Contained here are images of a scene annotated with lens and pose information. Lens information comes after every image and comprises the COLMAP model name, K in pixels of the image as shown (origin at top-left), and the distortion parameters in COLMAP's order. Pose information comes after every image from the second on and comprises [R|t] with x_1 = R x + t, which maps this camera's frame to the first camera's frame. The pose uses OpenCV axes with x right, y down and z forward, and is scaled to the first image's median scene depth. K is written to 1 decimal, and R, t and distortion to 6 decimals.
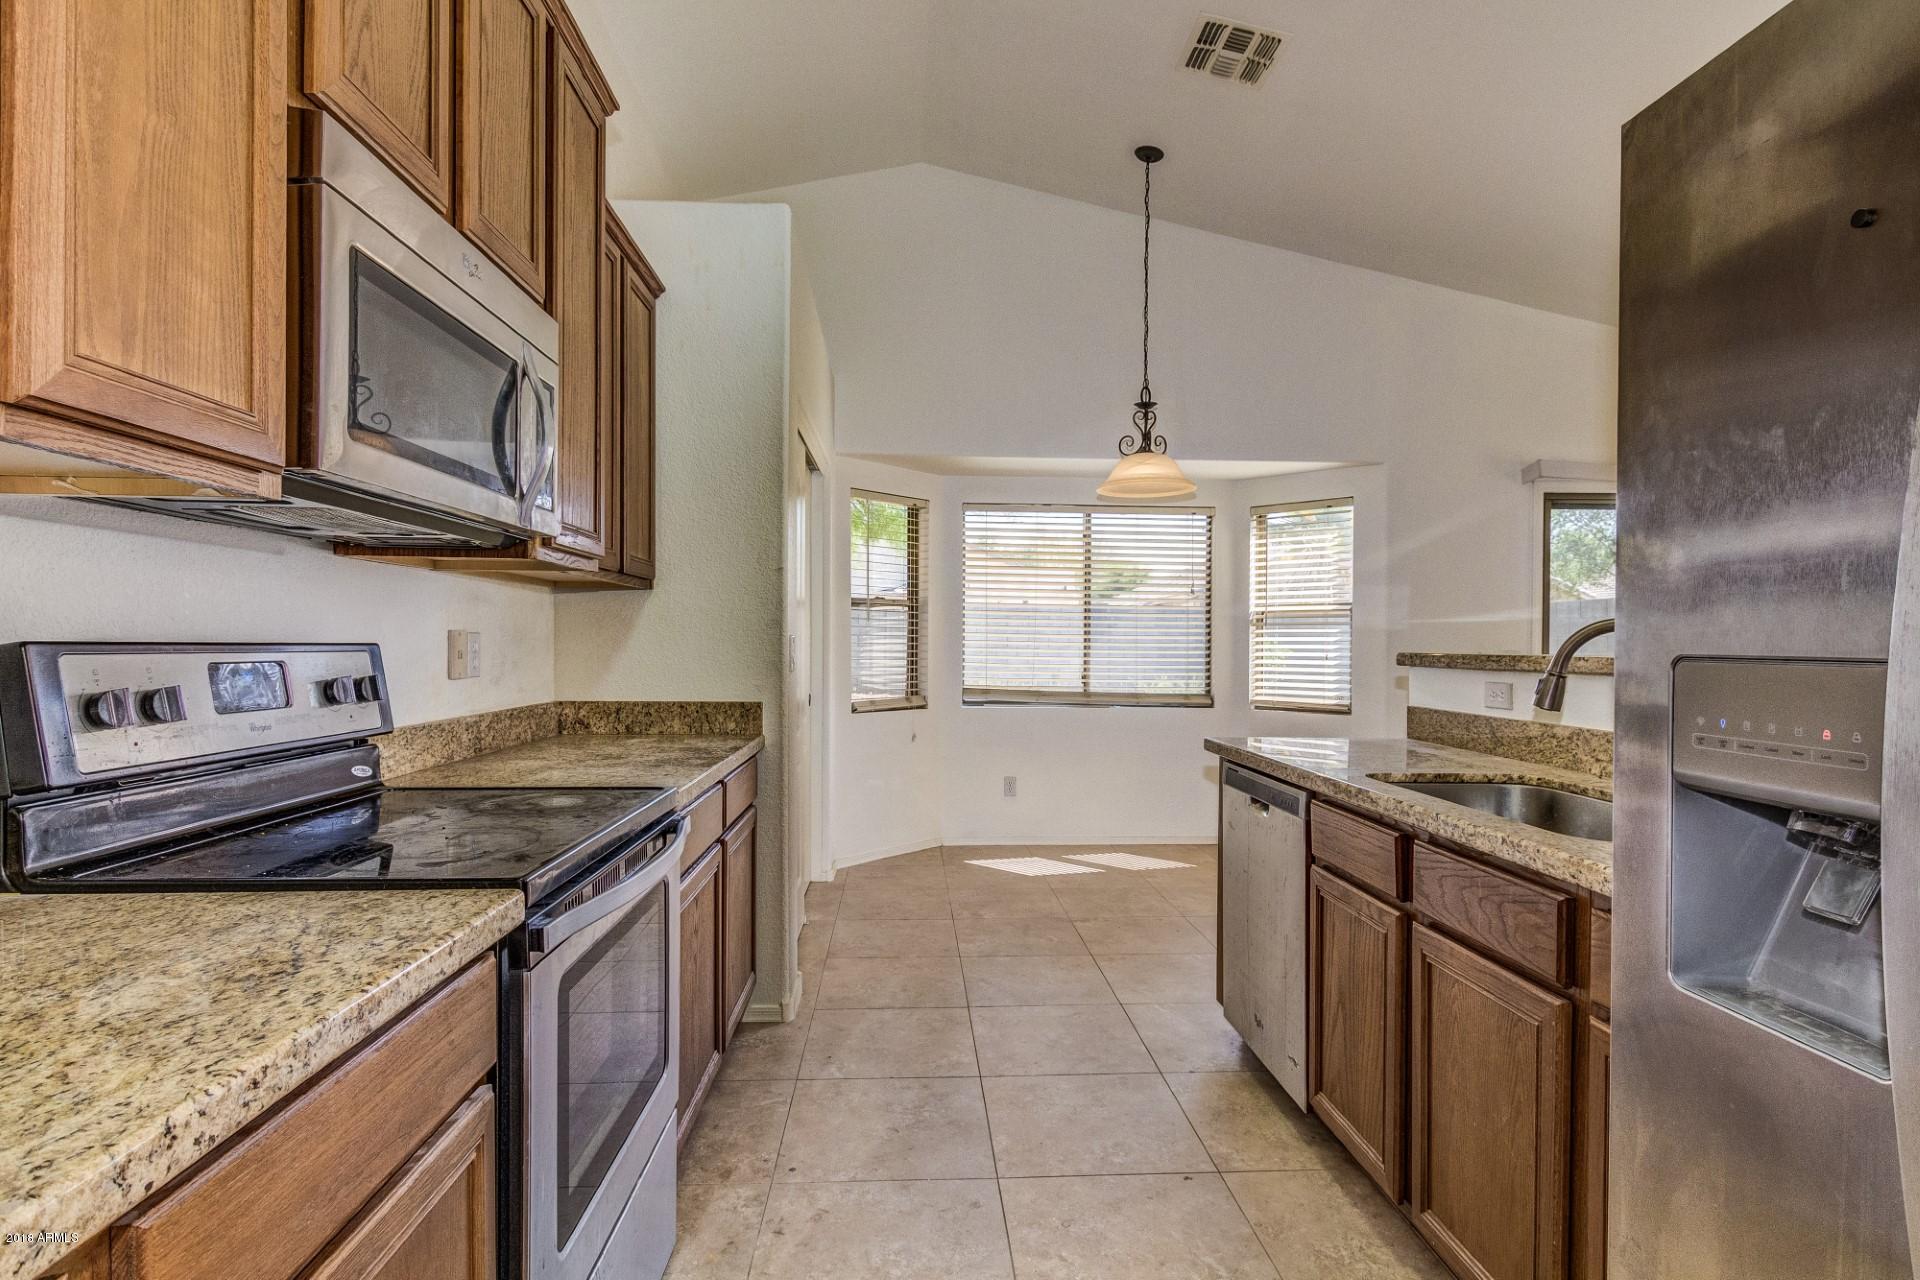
lens RADIAL K [[974.8, 0, 953.7], [0, 974.8, 642.2], [0, 0, 1]] dist [-0.000504, 0.000106]
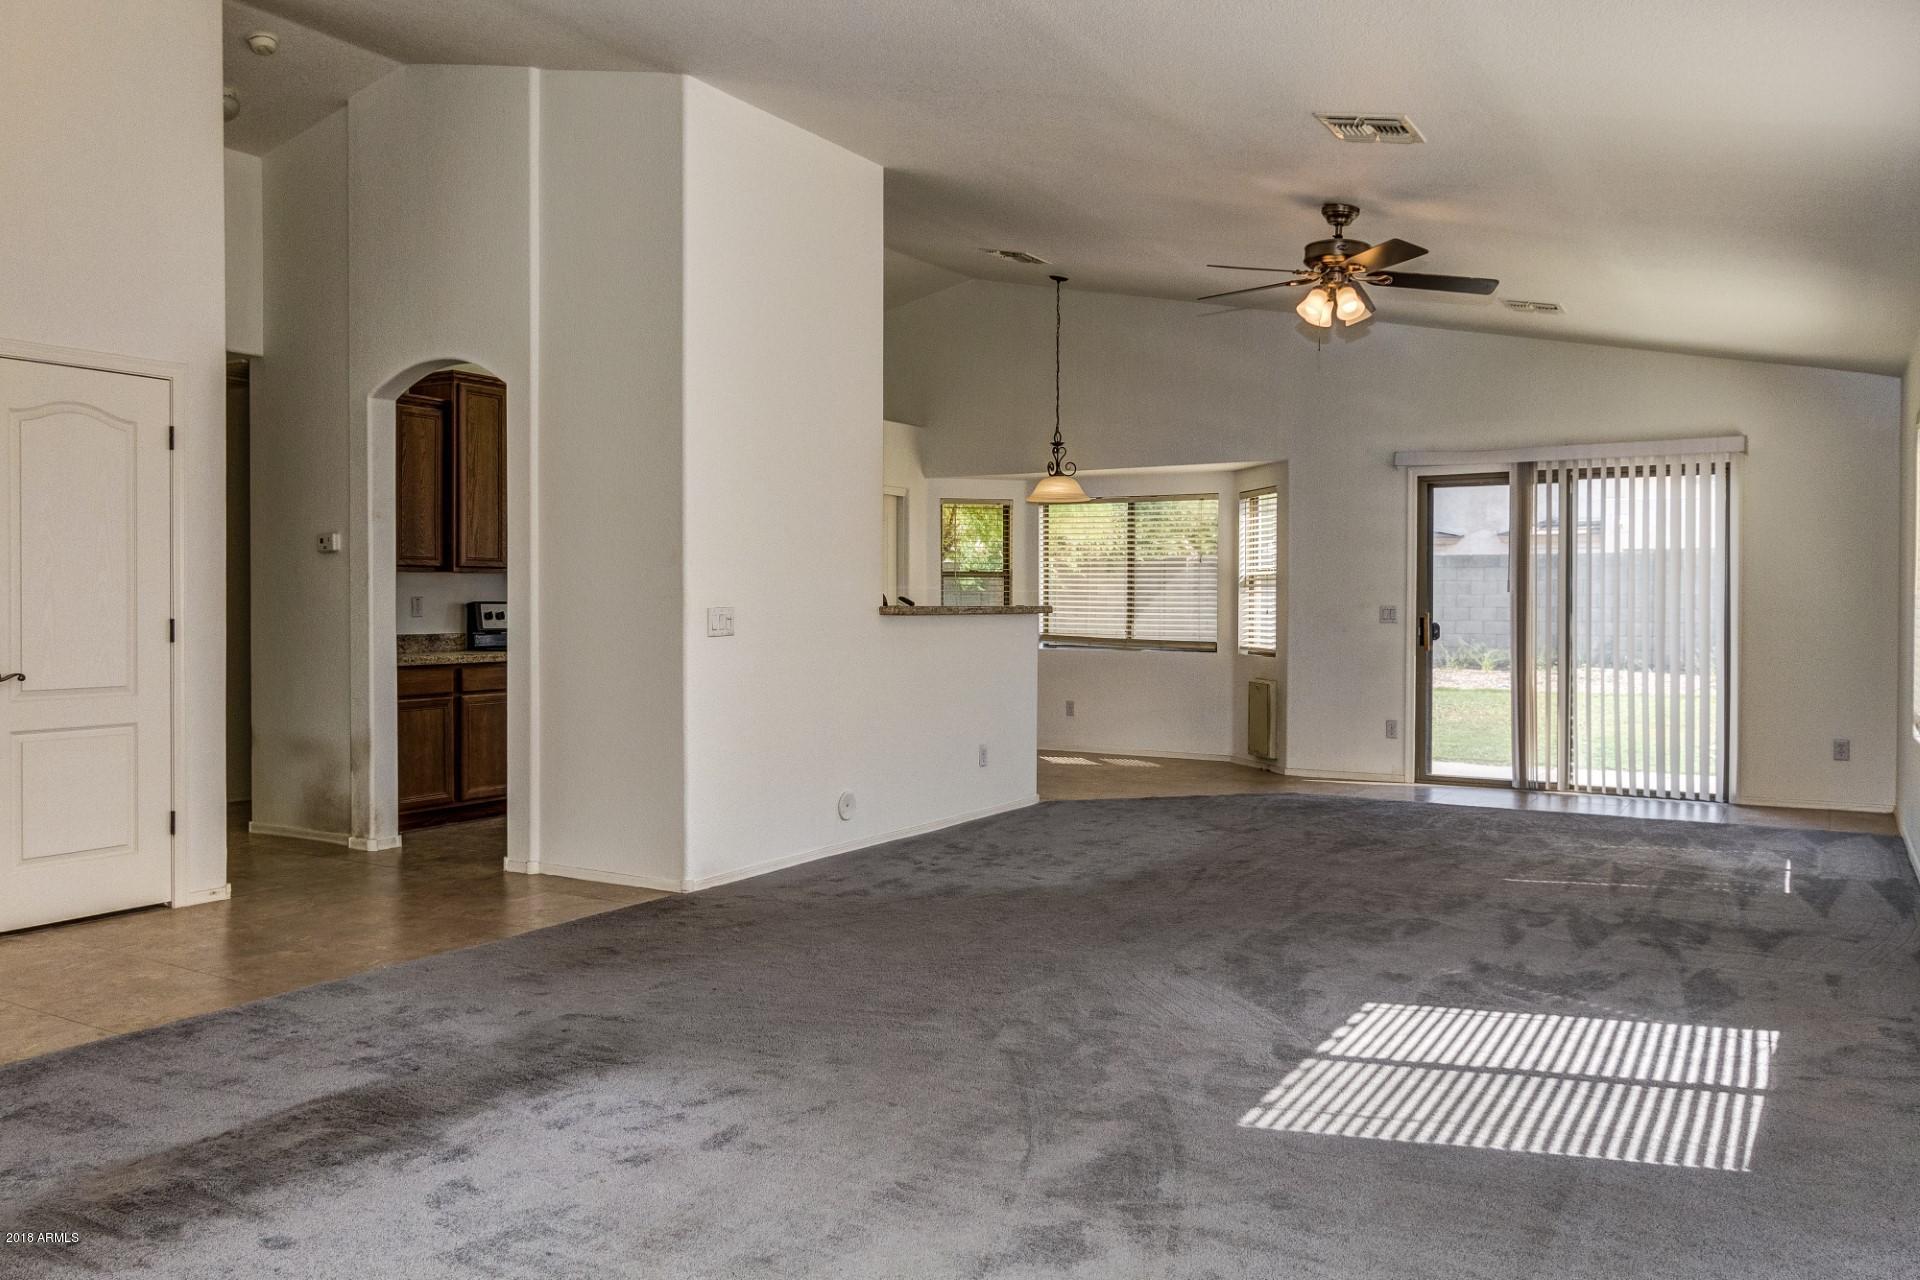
lens RADIAL K [[1416.5, 0, 947.2], [0, 1416.5, 628.2], [0, 0, 1]] dist [0.002950, 0.001618]
pose [[0.831410, 0.006789, -0.555619, 1.277927], [0.003065, 0.999854, 0.016803, 0.005198], [0.555652, -0.015673, 0.831268, -0.926412]]
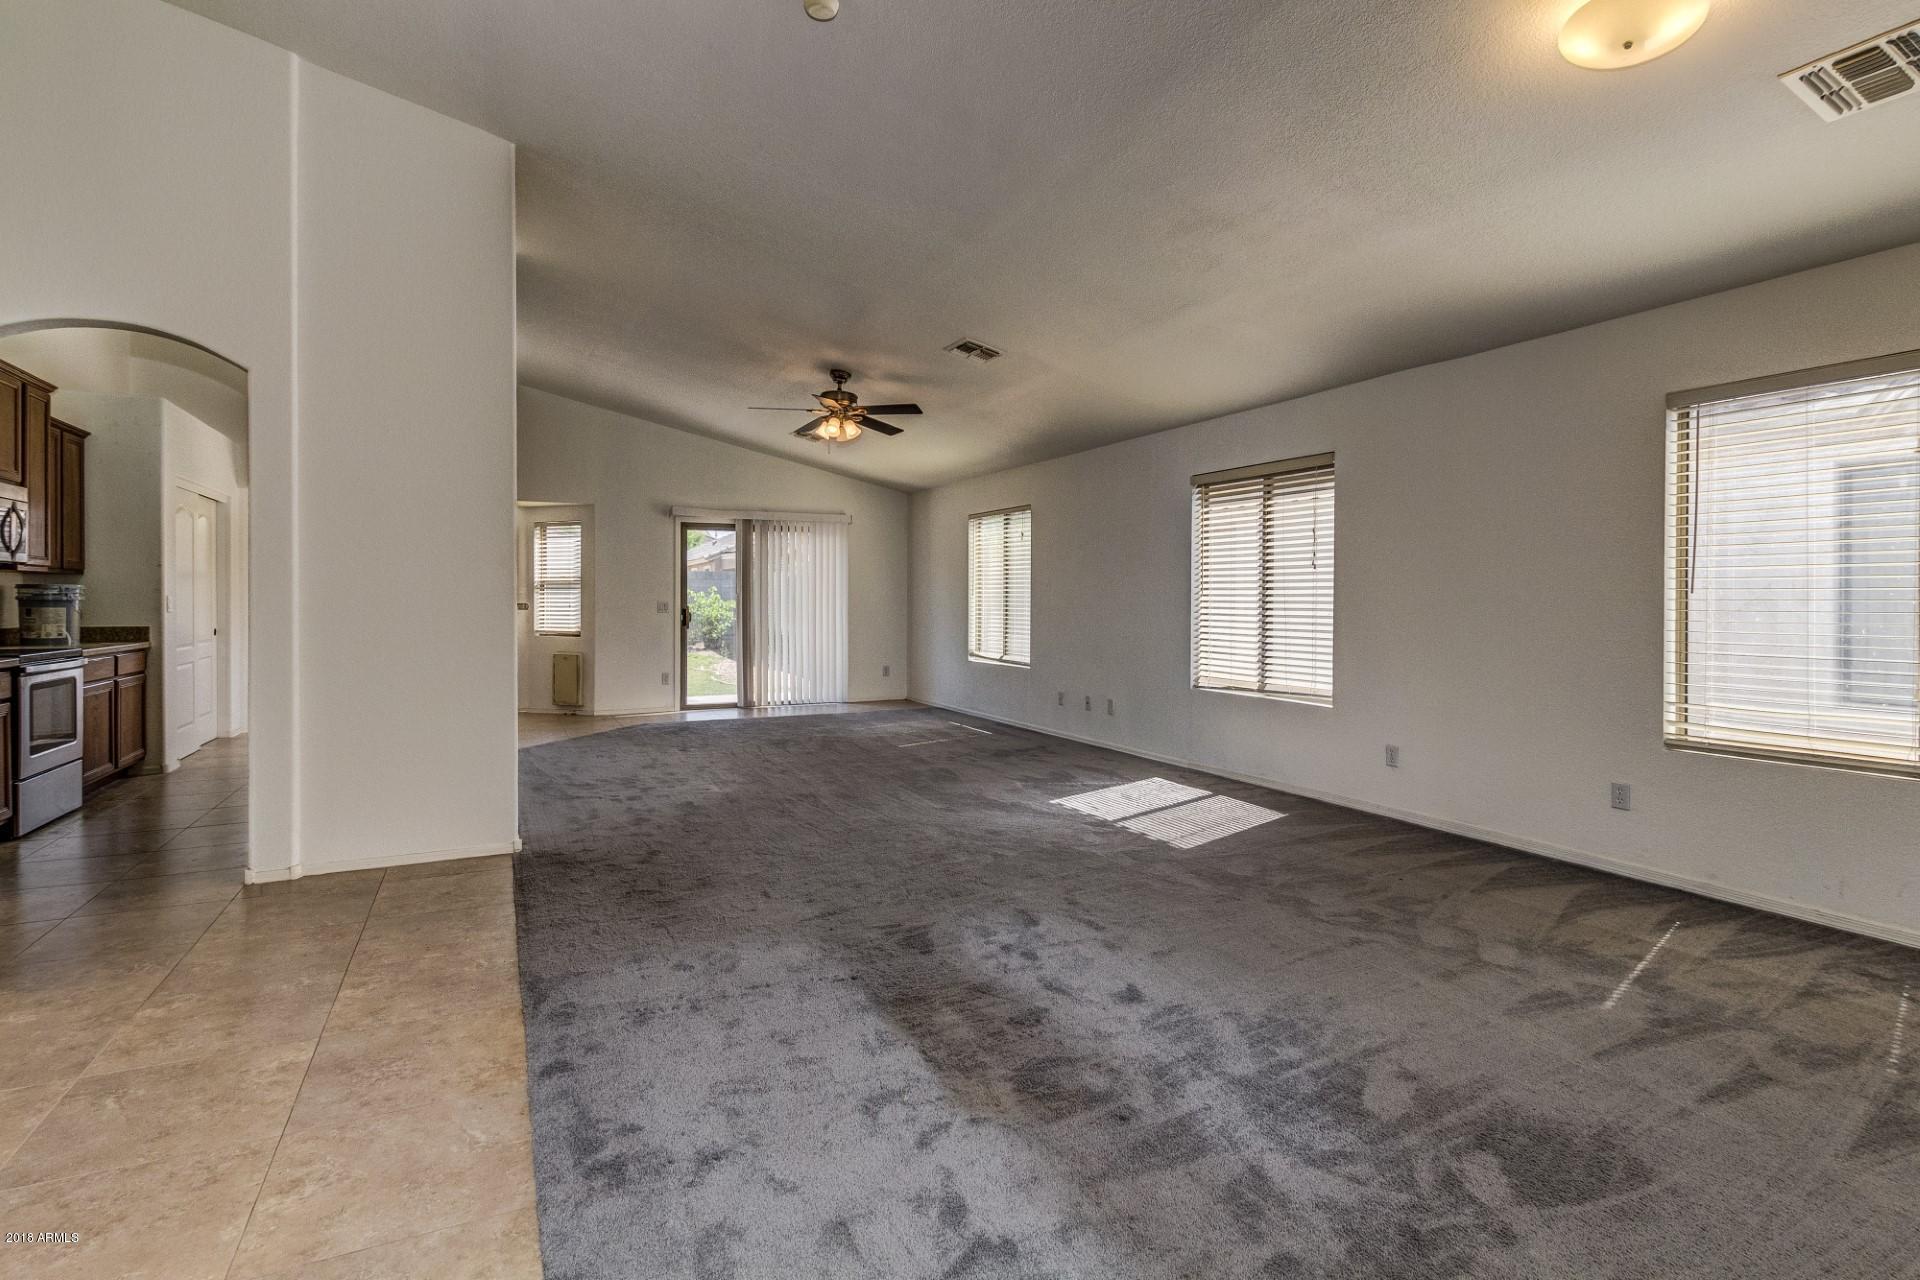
lens RADIAL K [[905.5, 0, 928.3], [0, 905.5, 601.3], [0, 0, 1]] dist [0.005376, 0.001167]
pose [[0.919366, -0.003777, 0.393384, 0.400590], [0.002514, 0.999990, 0.003724, 0.002786], [-0.393394, -0.002434, 0.919367, -1.030255]]
